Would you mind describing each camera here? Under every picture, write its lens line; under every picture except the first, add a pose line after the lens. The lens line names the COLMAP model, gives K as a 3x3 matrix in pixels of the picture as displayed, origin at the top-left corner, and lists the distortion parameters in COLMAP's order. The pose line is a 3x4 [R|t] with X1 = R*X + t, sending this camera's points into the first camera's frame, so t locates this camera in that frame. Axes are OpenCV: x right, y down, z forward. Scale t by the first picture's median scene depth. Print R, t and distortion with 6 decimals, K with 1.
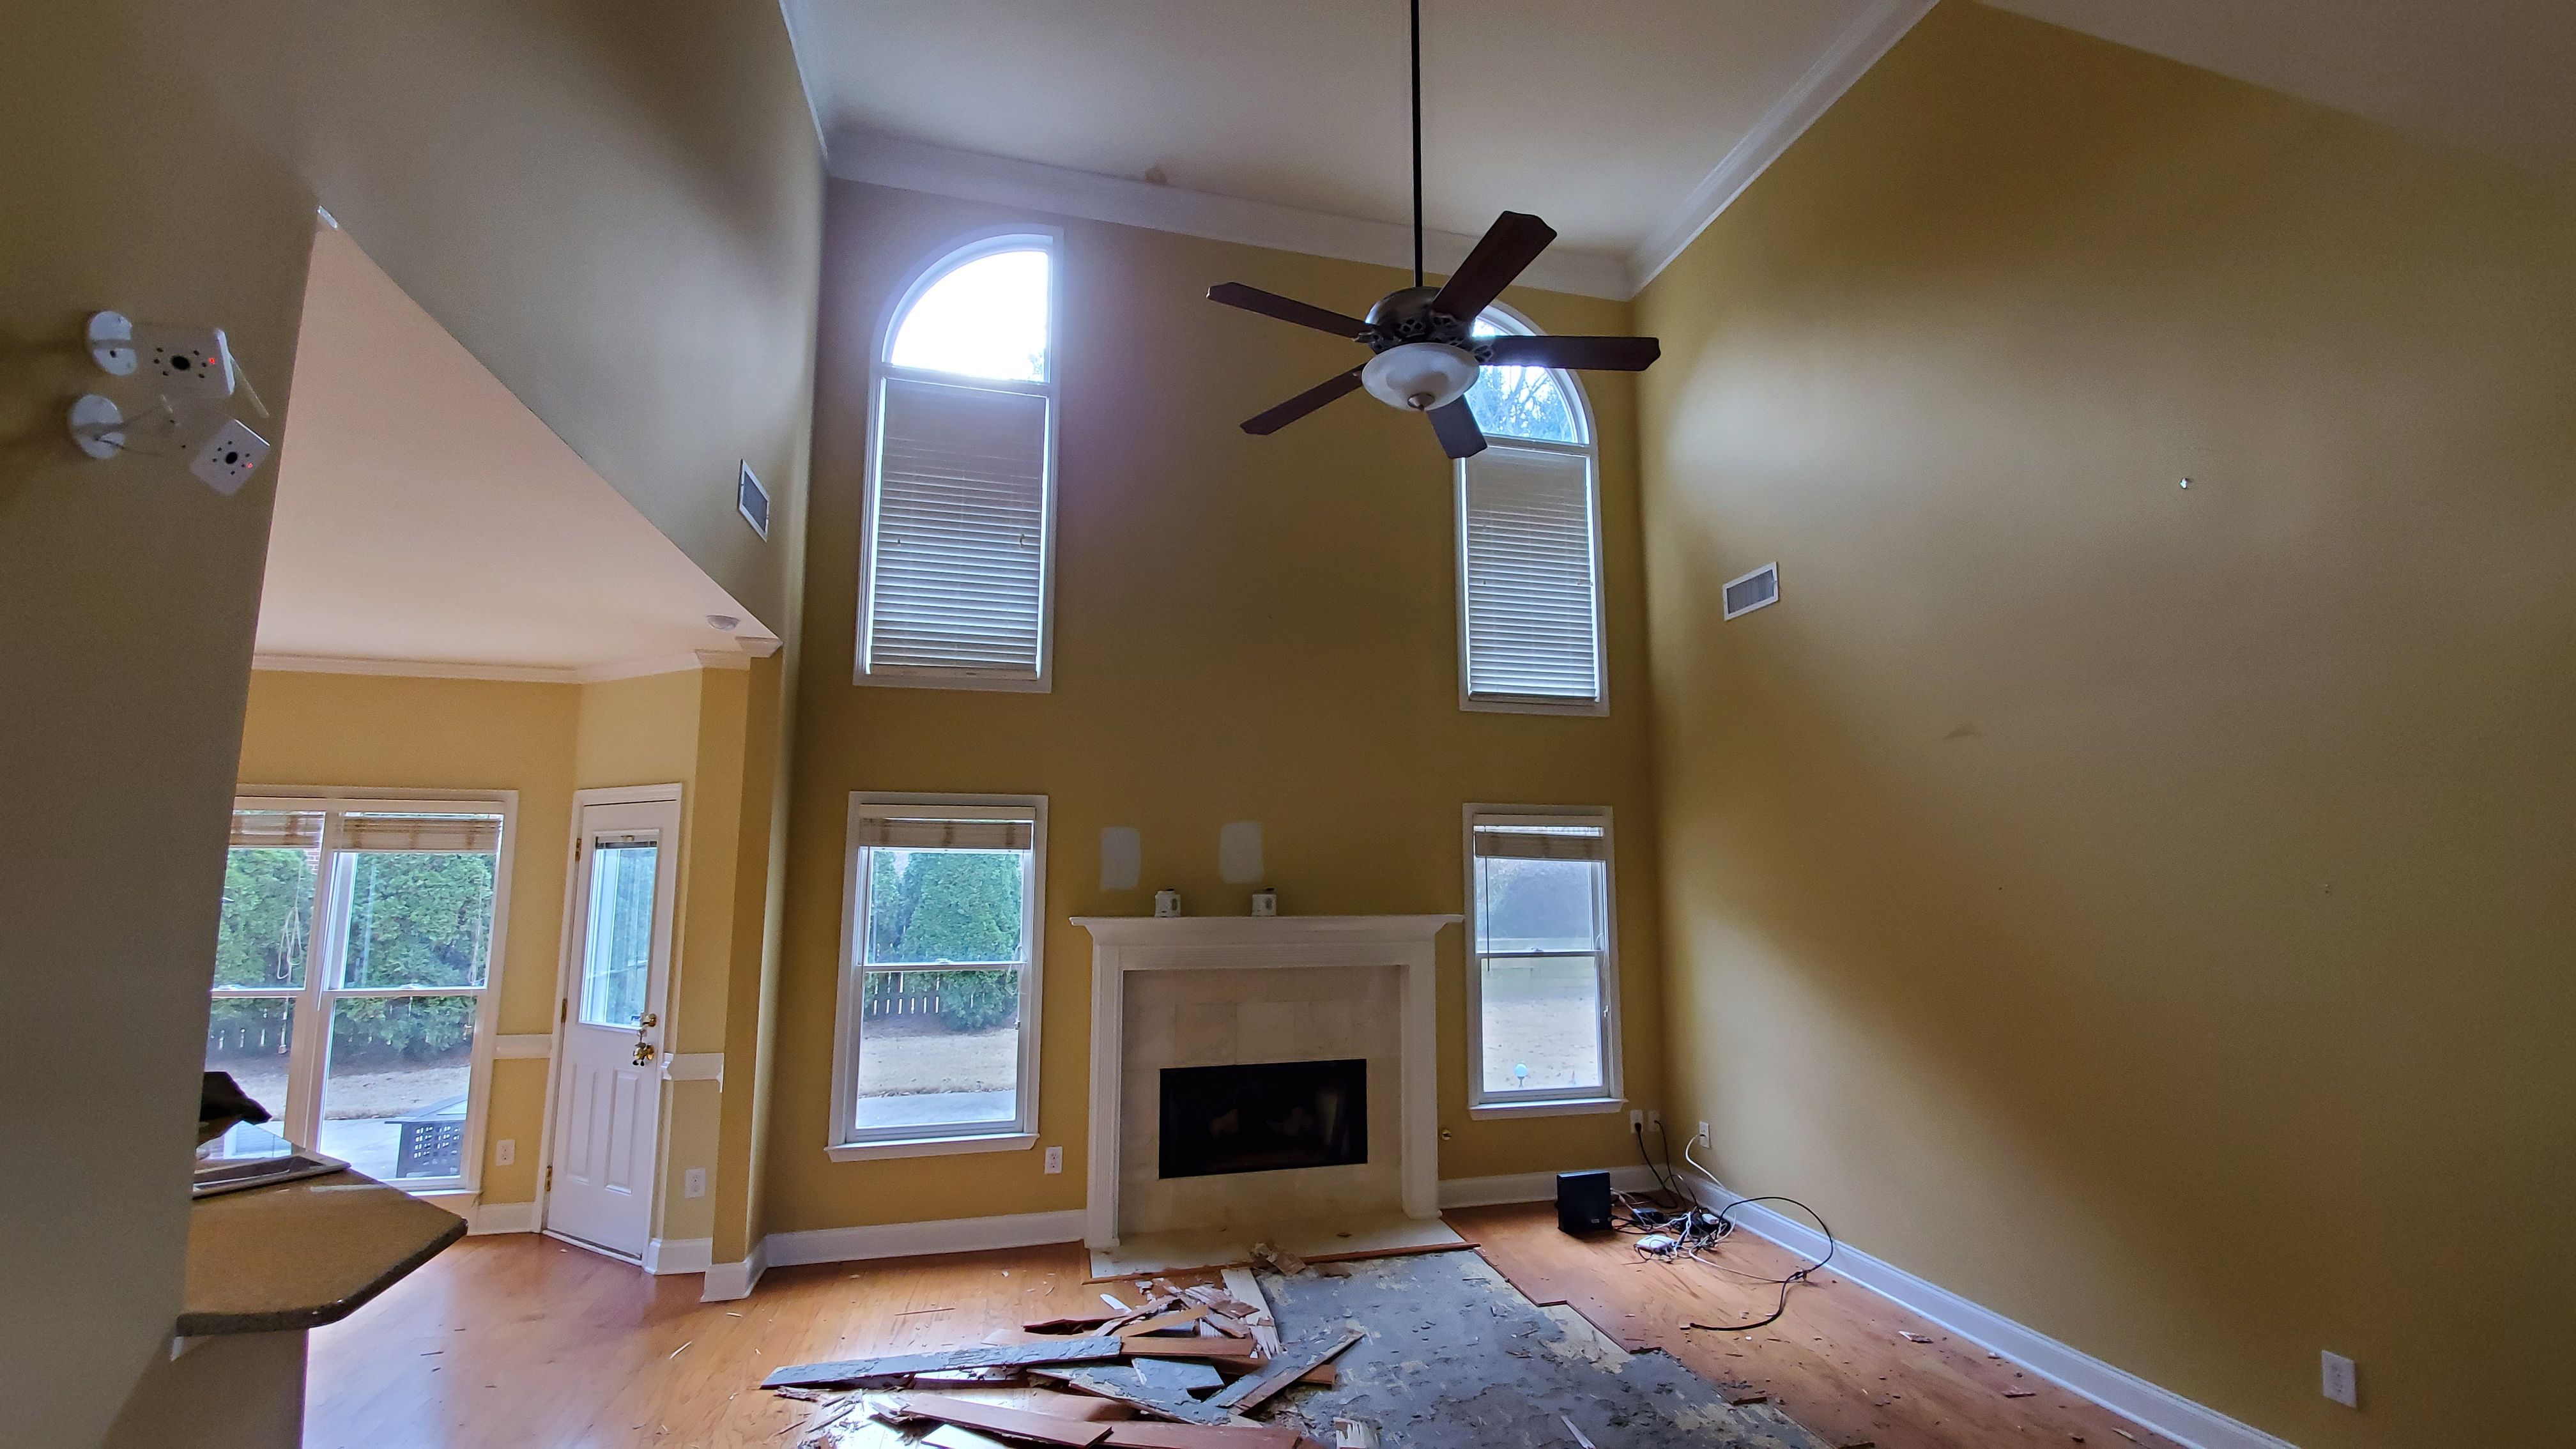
lens RADIAL K [[1015.9, 0, 1299.0], [0, 1015.9, 730.8], [0, 0, 1]] dist [0.002279, 0.000130]
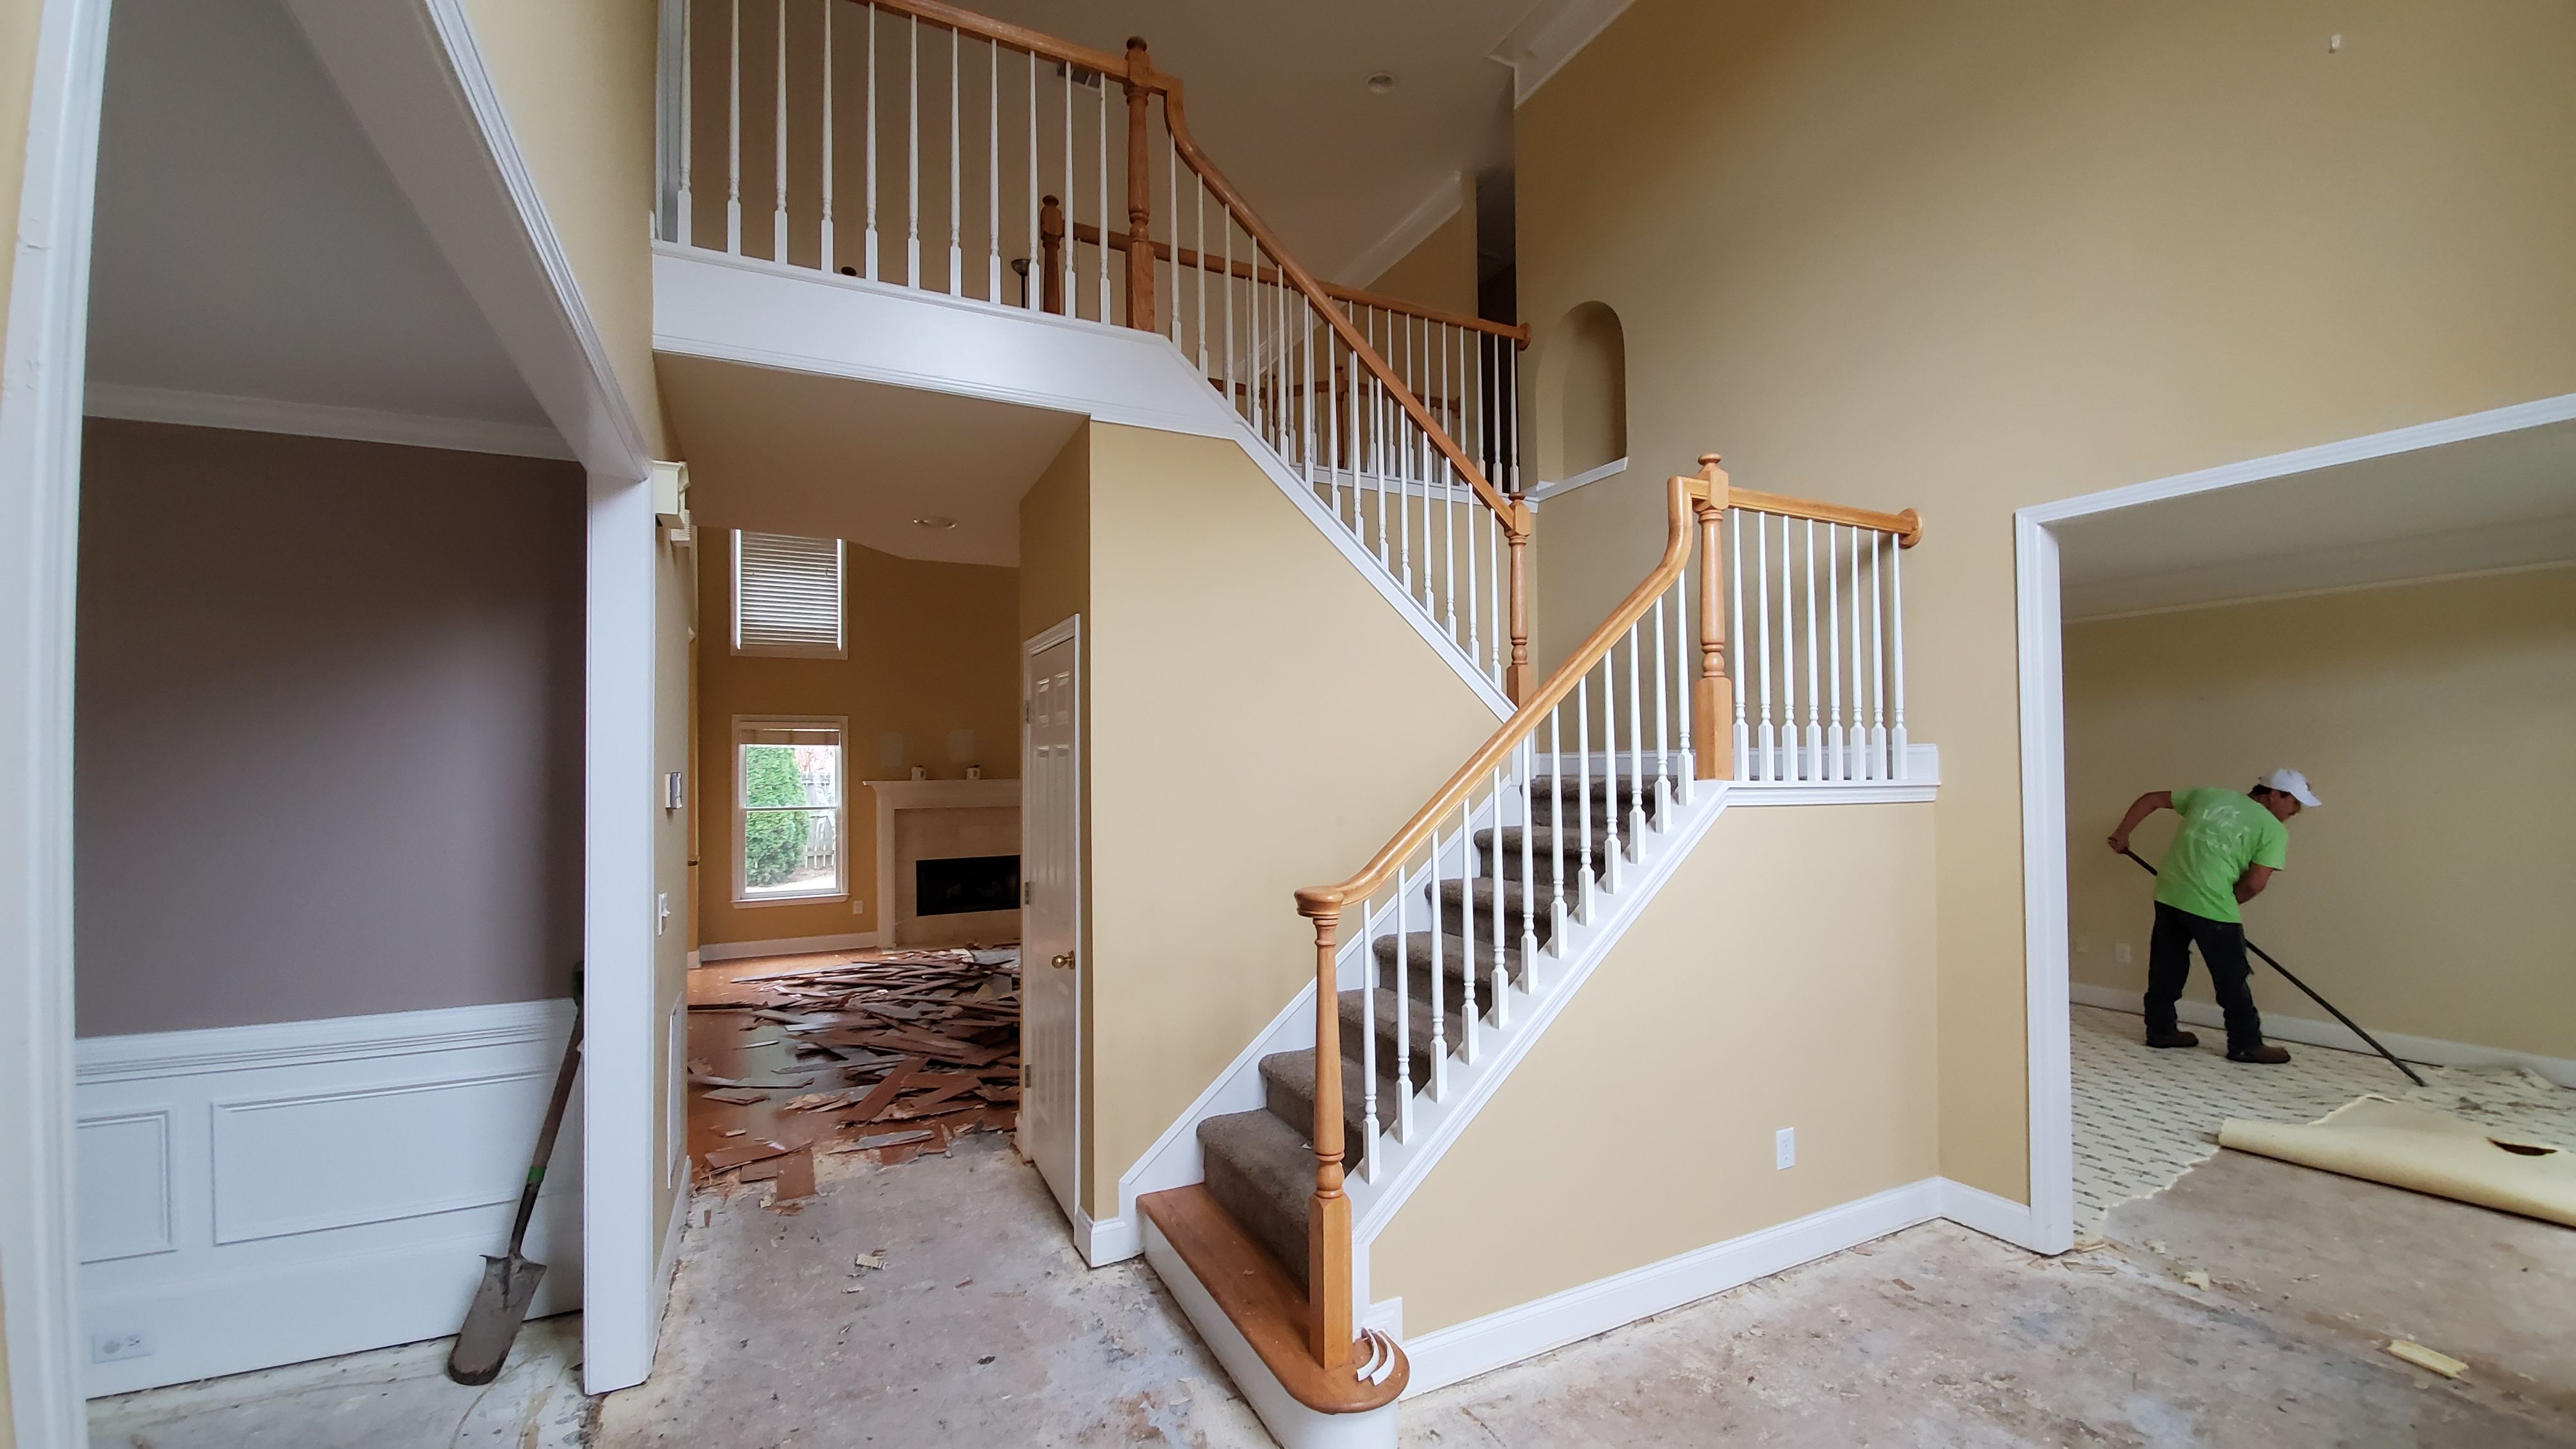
lens RADIAL K [[1015.9, 0, 1280.5], [0, 1015.9, 742.8], [0, 0, 1]] dist [0.002279, 0.000130]
pose [[0.978782, -0.005672, 0.204827, 0.141718], [-0.018703, 0.992971, 0.116868, -0.117936], [-0.204050, -0.118219, 0.971796, -0.952029]]
